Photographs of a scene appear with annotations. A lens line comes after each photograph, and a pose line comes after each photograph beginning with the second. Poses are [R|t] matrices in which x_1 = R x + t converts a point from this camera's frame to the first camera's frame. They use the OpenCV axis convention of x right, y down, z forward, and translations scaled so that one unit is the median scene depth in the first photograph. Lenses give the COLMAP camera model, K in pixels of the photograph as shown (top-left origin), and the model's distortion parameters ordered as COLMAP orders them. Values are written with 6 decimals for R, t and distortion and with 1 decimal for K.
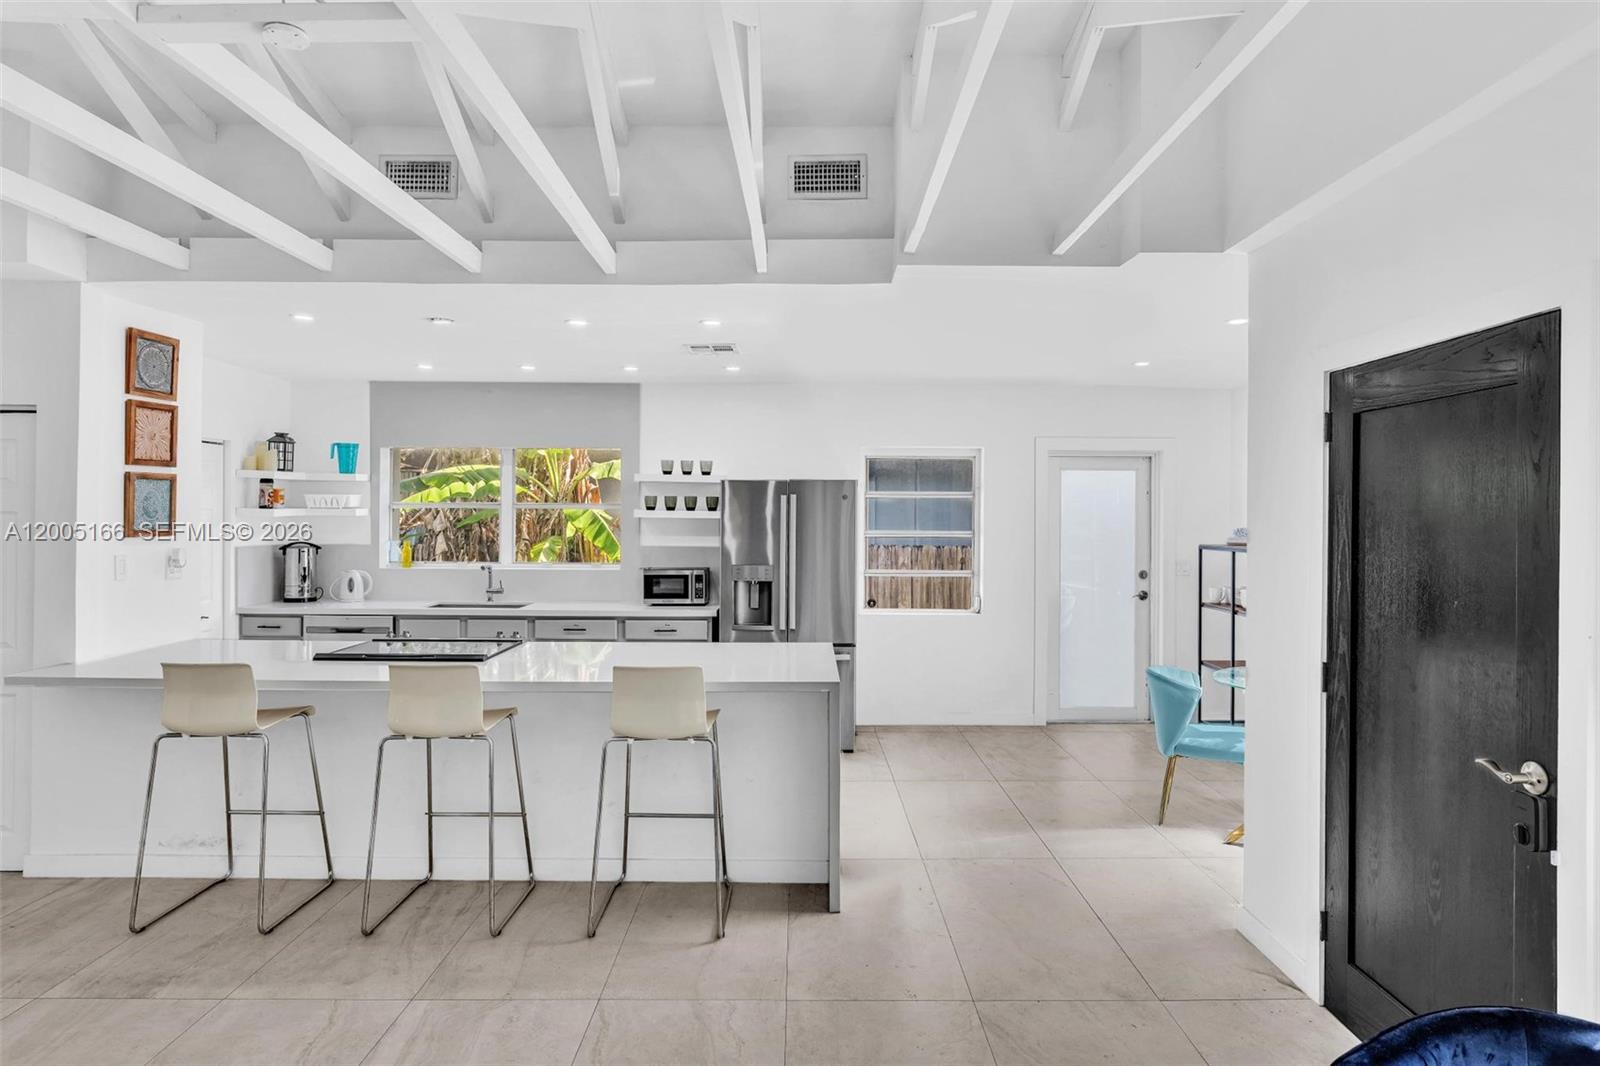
lens RADIAL K [[898.2, 0, 800.7], [0, 898.2, 539.1], [0, 0, 1]] dist [0.004984, 0.000702]
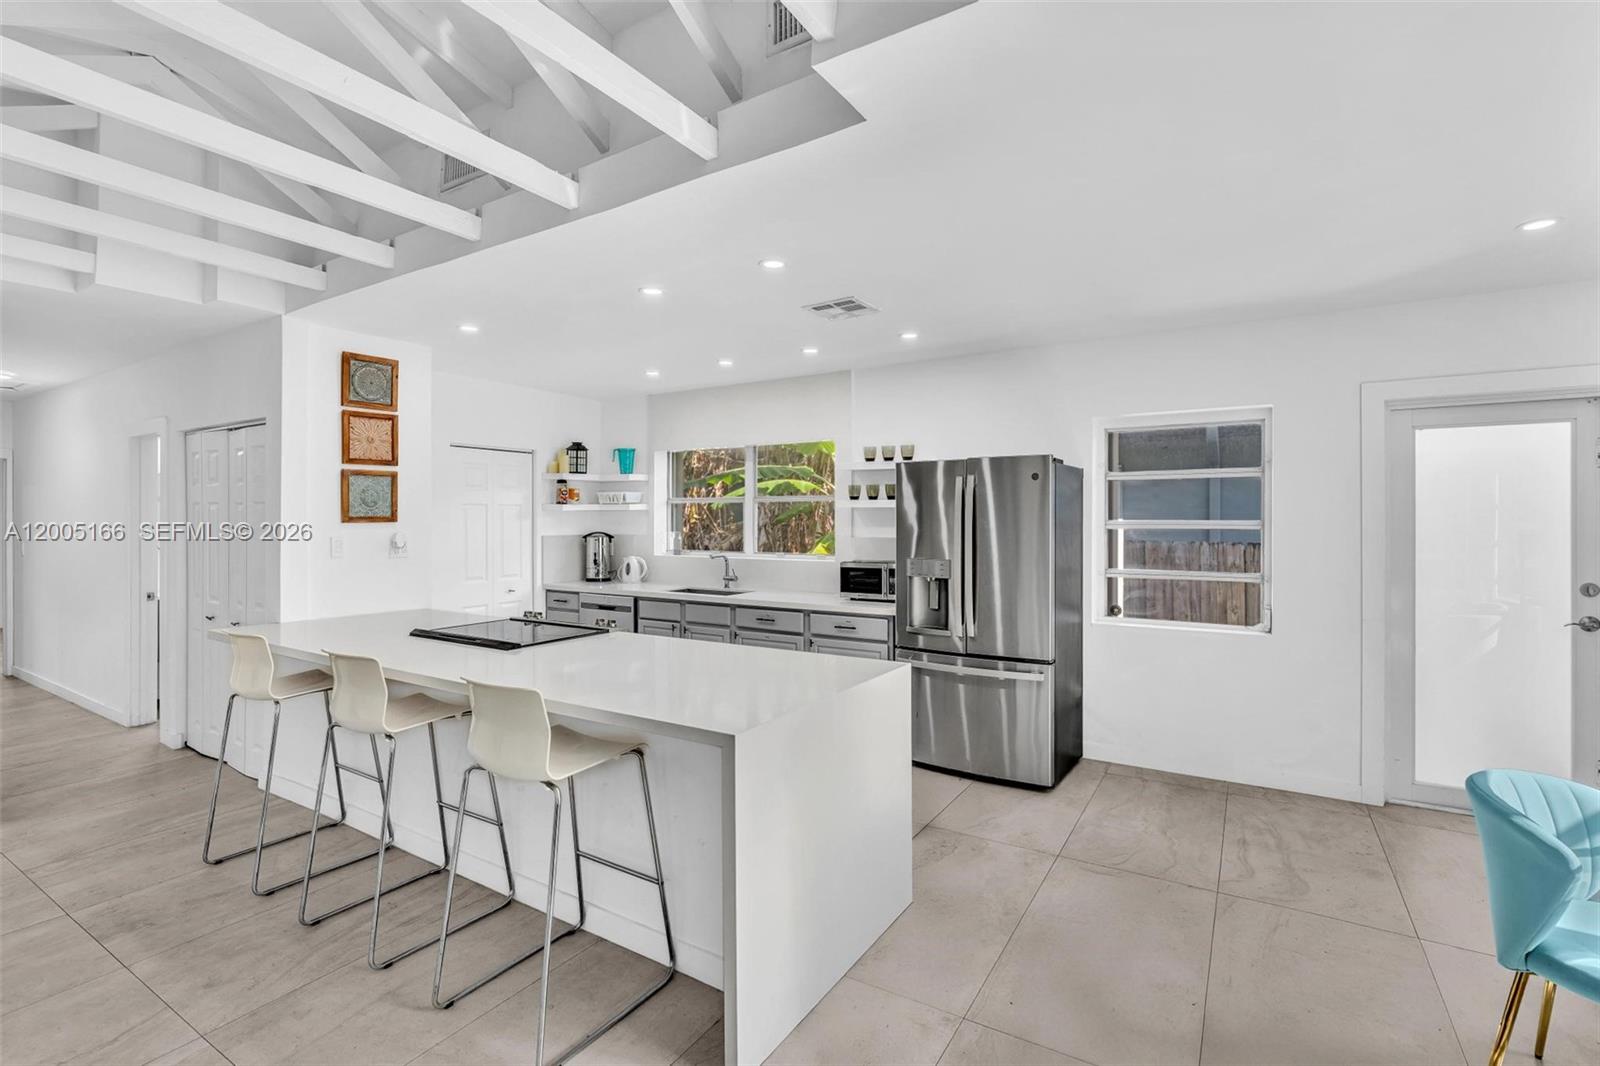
lens RADIAL K [[730.0, 0, 800.0], [0, 730.0, 533.0], [0, 0, 1]] dist [-0.003036, 0.000763]
pose [[0.850105, 0.003466, -0.526602, 0.204438], [-0.008211, 0.999944, -0.006674, 0.009122], [0.526549, 0.009997, 0.850086, 0.324921]]
